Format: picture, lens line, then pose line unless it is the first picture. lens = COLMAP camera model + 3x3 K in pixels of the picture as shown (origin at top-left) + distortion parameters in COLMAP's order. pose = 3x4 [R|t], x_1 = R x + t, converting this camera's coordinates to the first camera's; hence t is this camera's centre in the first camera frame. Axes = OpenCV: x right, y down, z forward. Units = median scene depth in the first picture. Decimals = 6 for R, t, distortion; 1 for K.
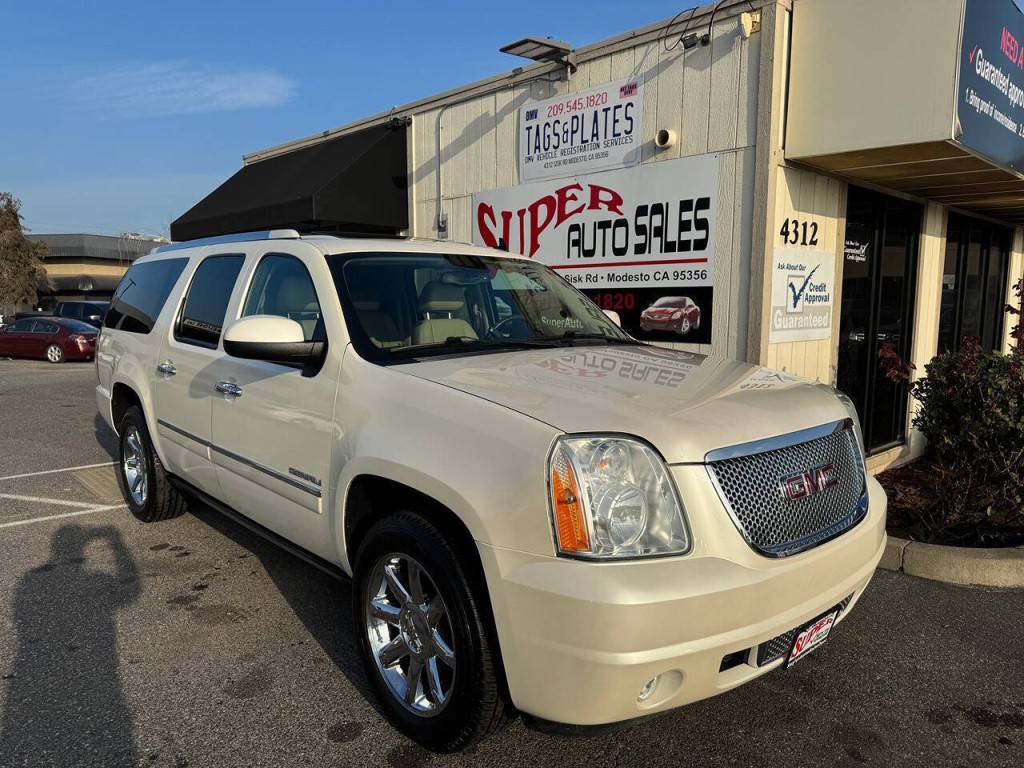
lens RADIAL K [[726.6, 0, 506.9], [0, 726.6, 388.4], [0, 0, 1]] dist [0.047388, -0.048681]
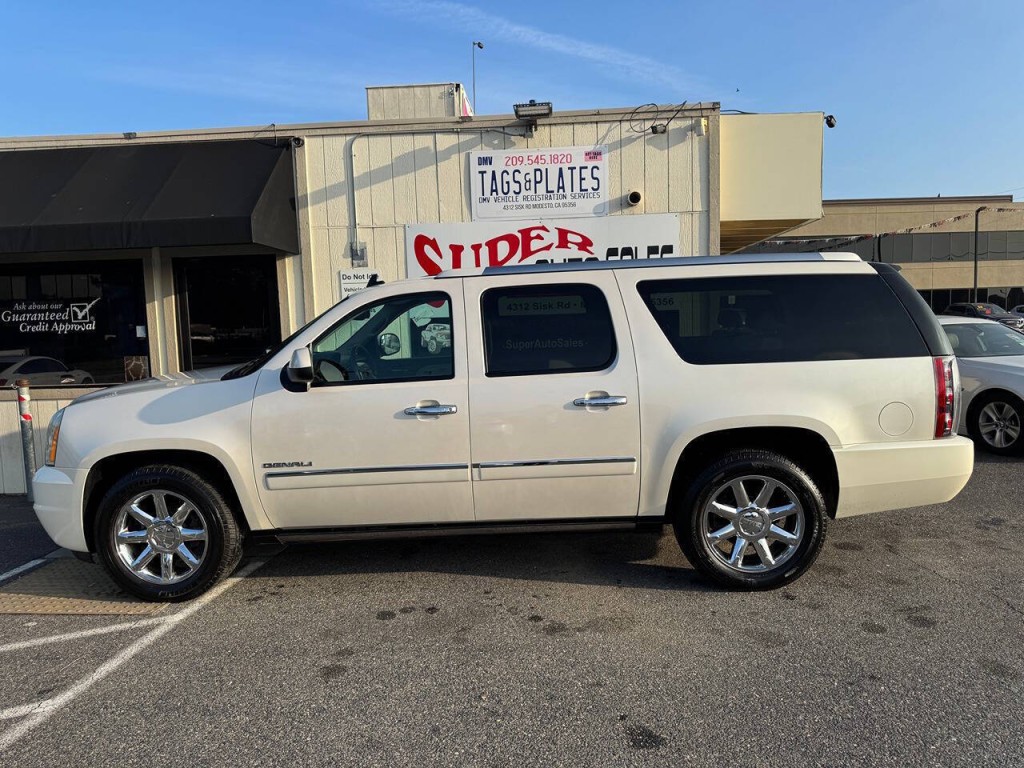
lens RADIAL K [[726.6, 0, 510.3], [0, 726.6, 386.7], [0, 0, 1]] dist [0.047388, -0.048681]
pose [[0.723570, -0.084719, 0.685032, -0.822346], [0.116475, 0.993194, -0.000199, -0.031175], [-0.680353, 0.079933, 0.728513, 0.215811]]
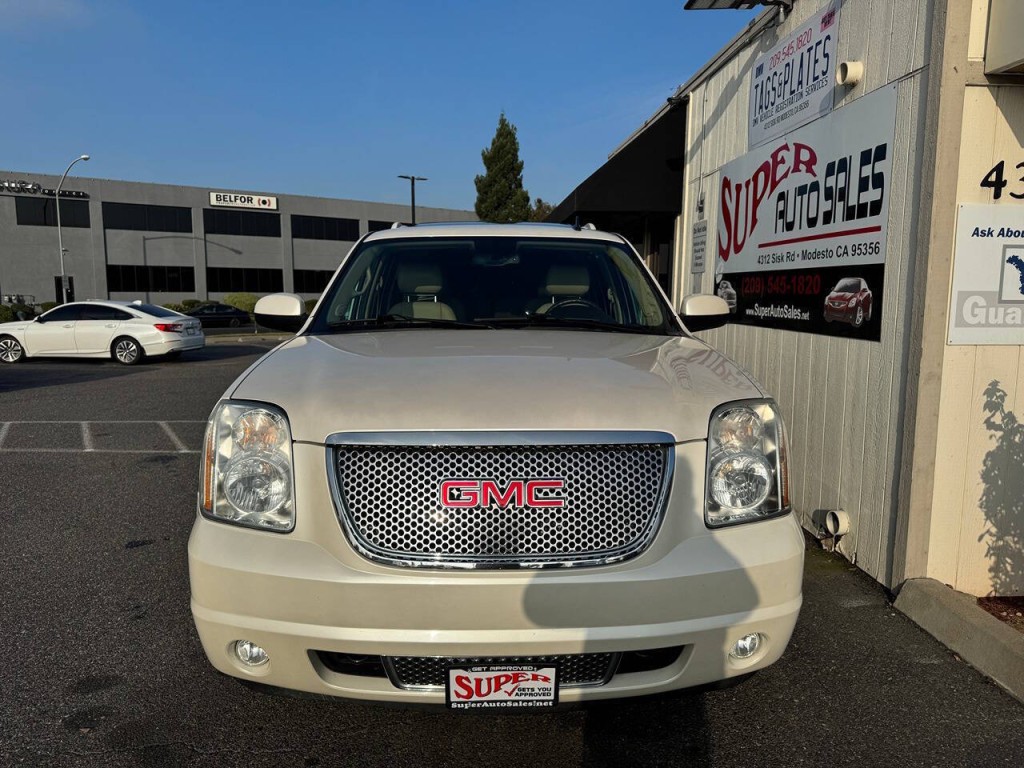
lens RADIAL K [[726.6, 0, 494.3], [0, 726.6, 364.1], [0, 0, 1]] dist [0.047388, -0.048681]
pose [[0.752220, 0.071370, -0.655035, 0.440907], [-0.085269, 0.996301, 0.010633, -0.012070], [0.653371, 0.047855, 0.755524, 0.175838]]
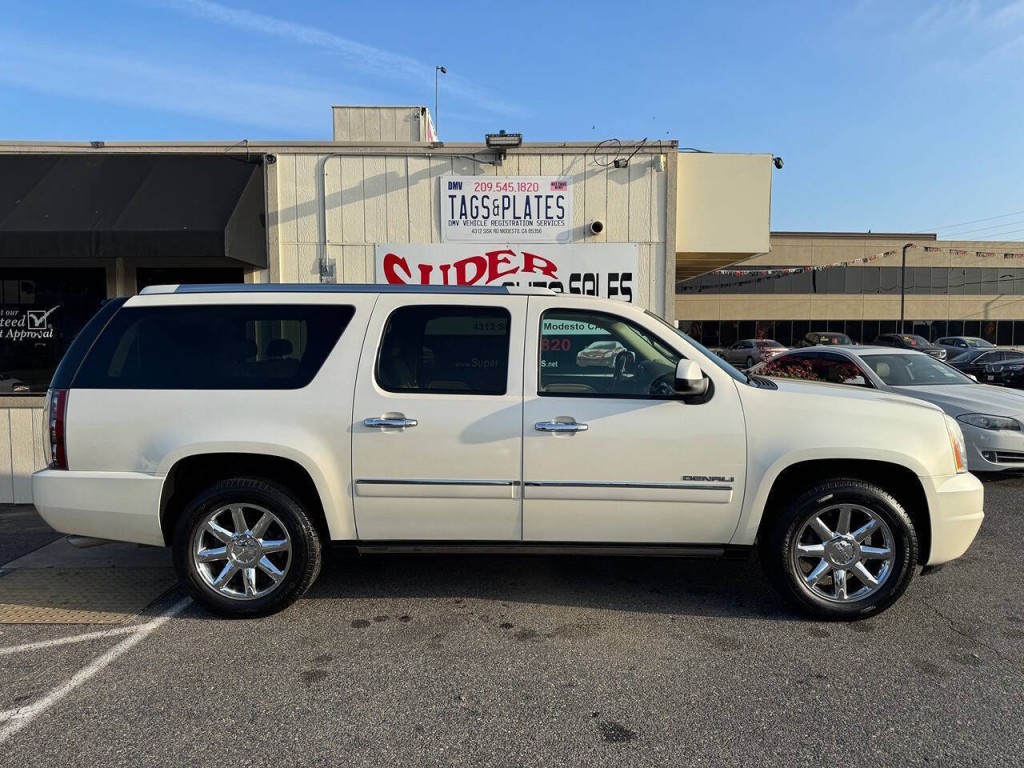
lens RADIAL K [[726.6, 0, 512.9], [0, 726.6, 384.9], [0, 0, 1]] dist [0.047388, -0.048681]
pose [[0.669756, -0.050002, 0.740896, -0.873143], [0.095730, 0.995219, -0.019373, -0.033717], [-0.736385, 0.083902, 0.671340, 0.209918]]
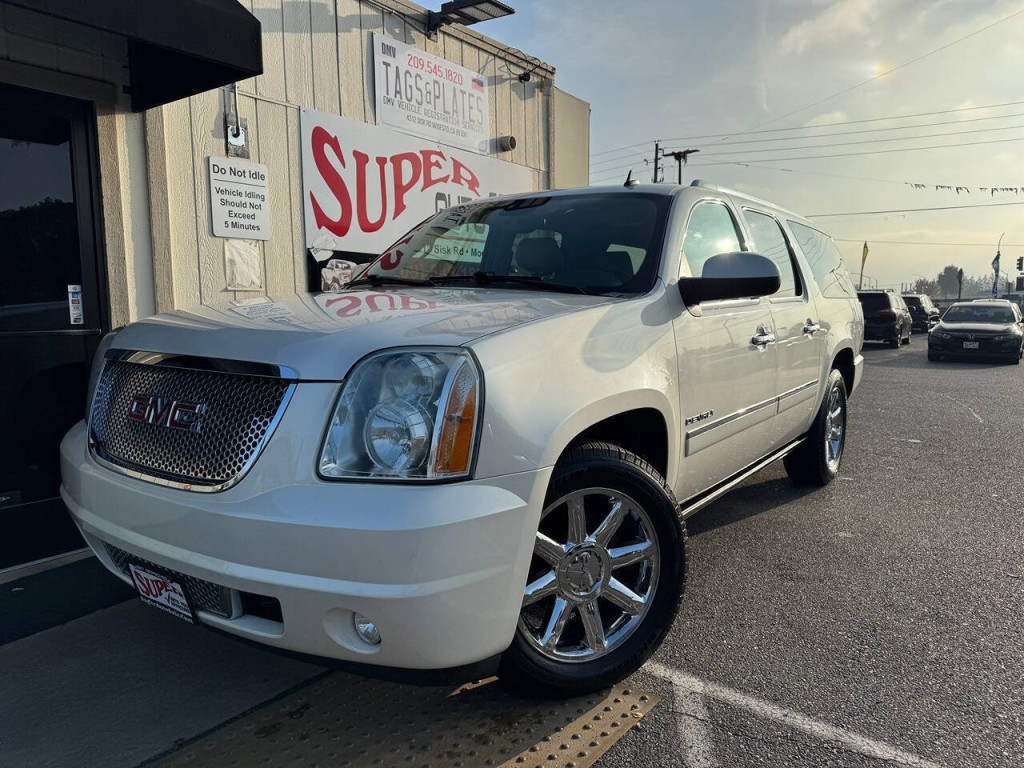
lens RADIAL K [[726.6, 0, 517.1], [0, 726.6, 385.8], [0, 0, 1]] dist [0.047388, -0.048681]
pose [[-0.181775, -0.097483, 0.978496, -0.977442], [0.130938, 0.983813, 0.122337, -0.083568], [-0.974583, 0.150360, -0.166069, 1.189459]]
